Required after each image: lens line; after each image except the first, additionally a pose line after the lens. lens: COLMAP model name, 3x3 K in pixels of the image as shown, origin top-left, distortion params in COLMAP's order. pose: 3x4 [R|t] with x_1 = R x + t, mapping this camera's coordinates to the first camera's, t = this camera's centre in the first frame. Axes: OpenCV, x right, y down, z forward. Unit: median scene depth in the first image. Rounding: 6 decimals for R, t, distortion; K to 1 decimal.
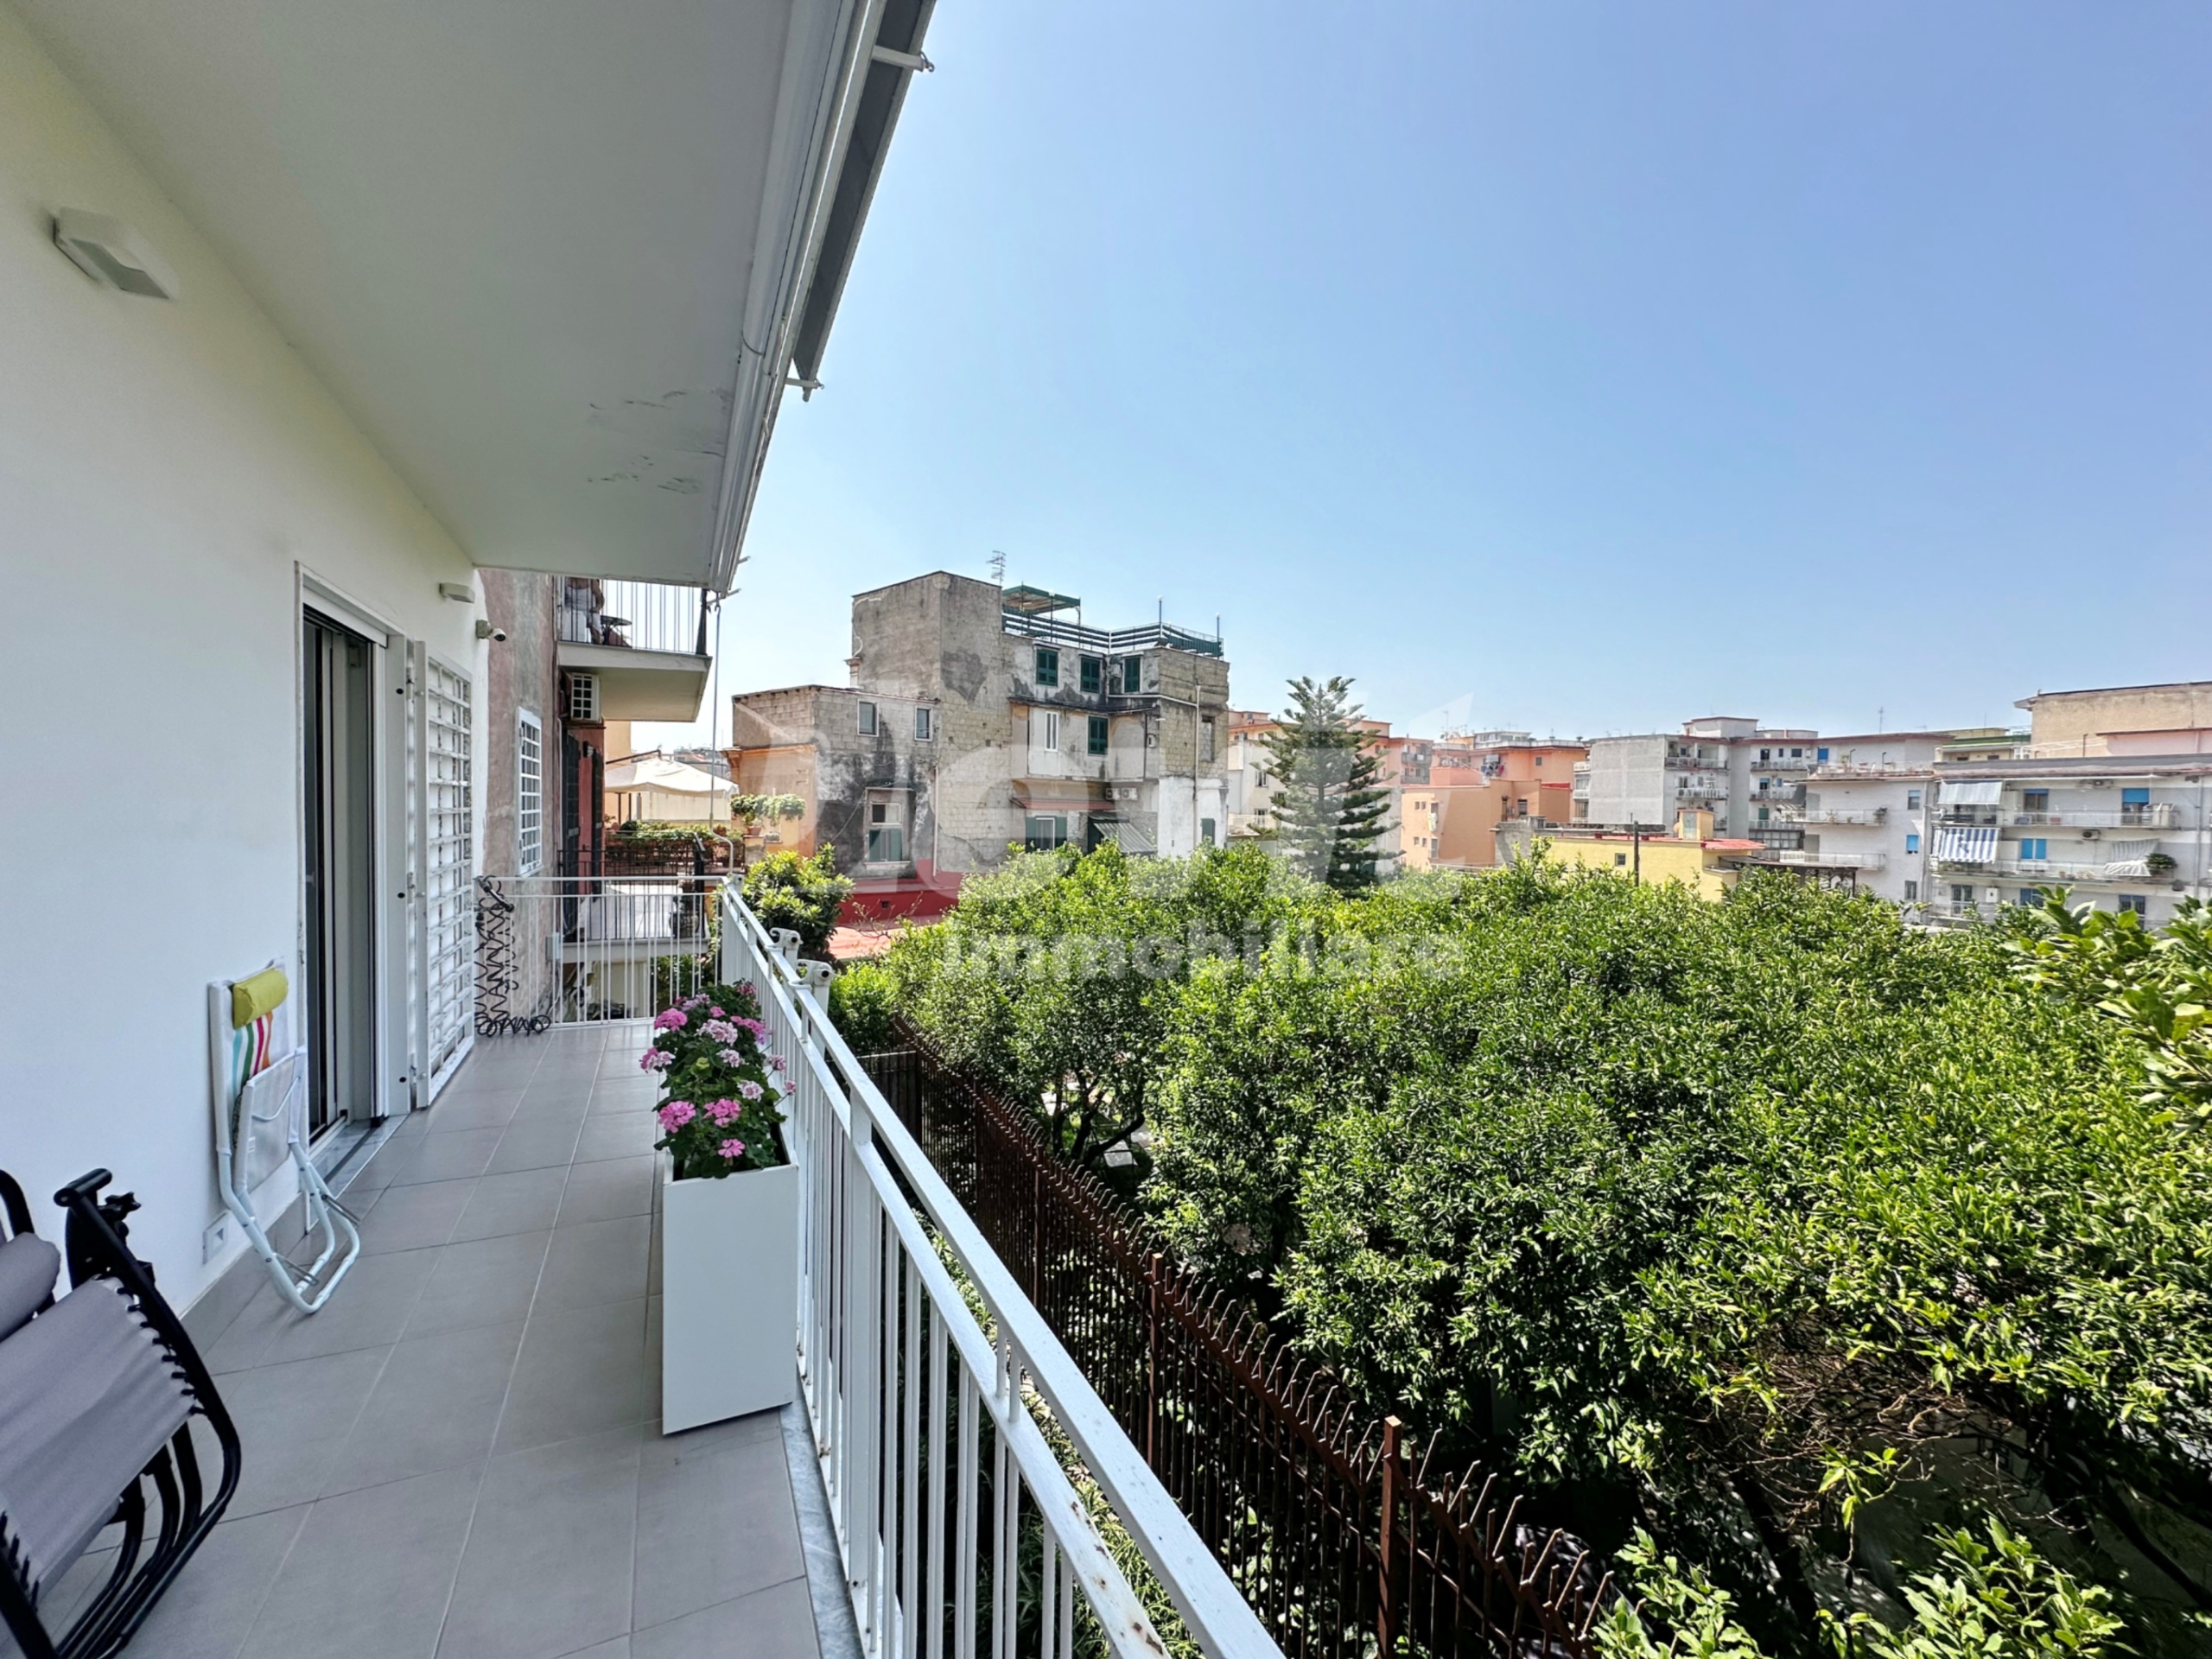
lens RADIAL K [[879.1, 0, 1106.1], [0, 879.1, 835.7], [0, 0, 1]] dist [-0.007665, 0.001038]
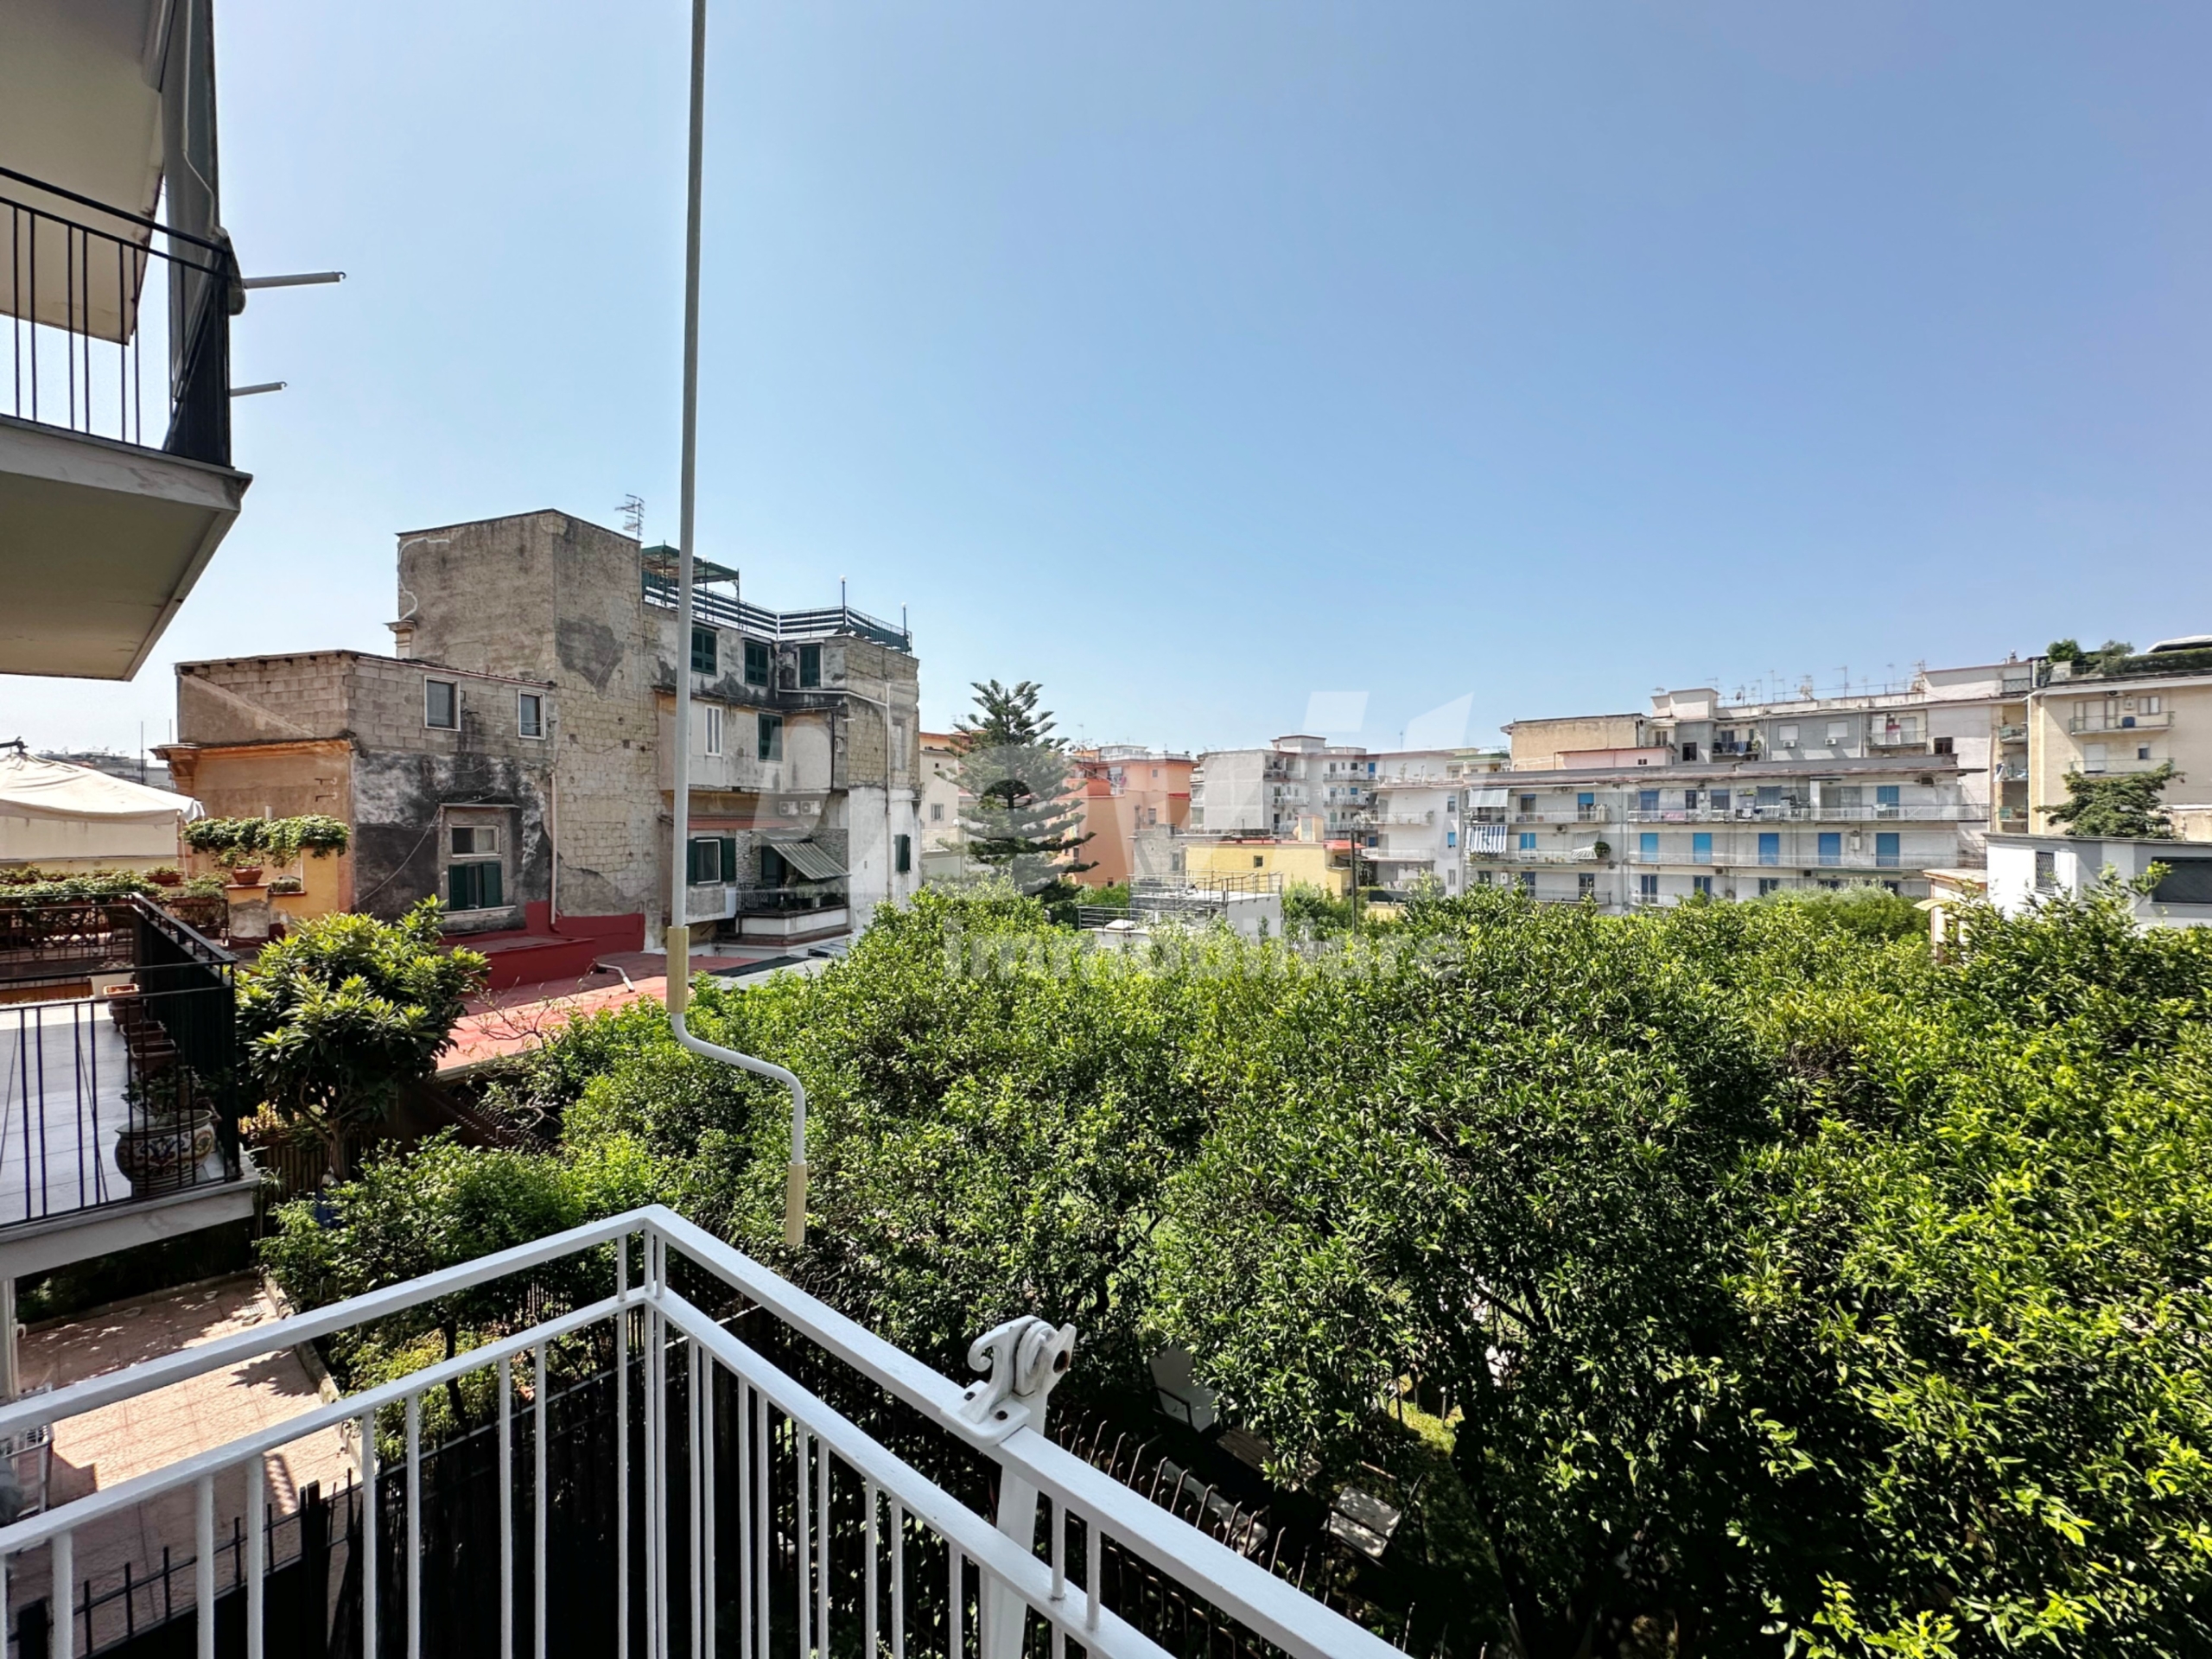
lens RADIAL K [[879.1, 0, 1102.0], [0, 879.1, 826.3], [0, 0, 1]] dist [-0.007665, 0.001038]
pose [[0.907699, -0.022905, 0.418996, -0.070542], [0.033336, 0.999289, -0.017591, -0.006205], [-0.418296, 0.029935, 0.907818, 0.123749]]
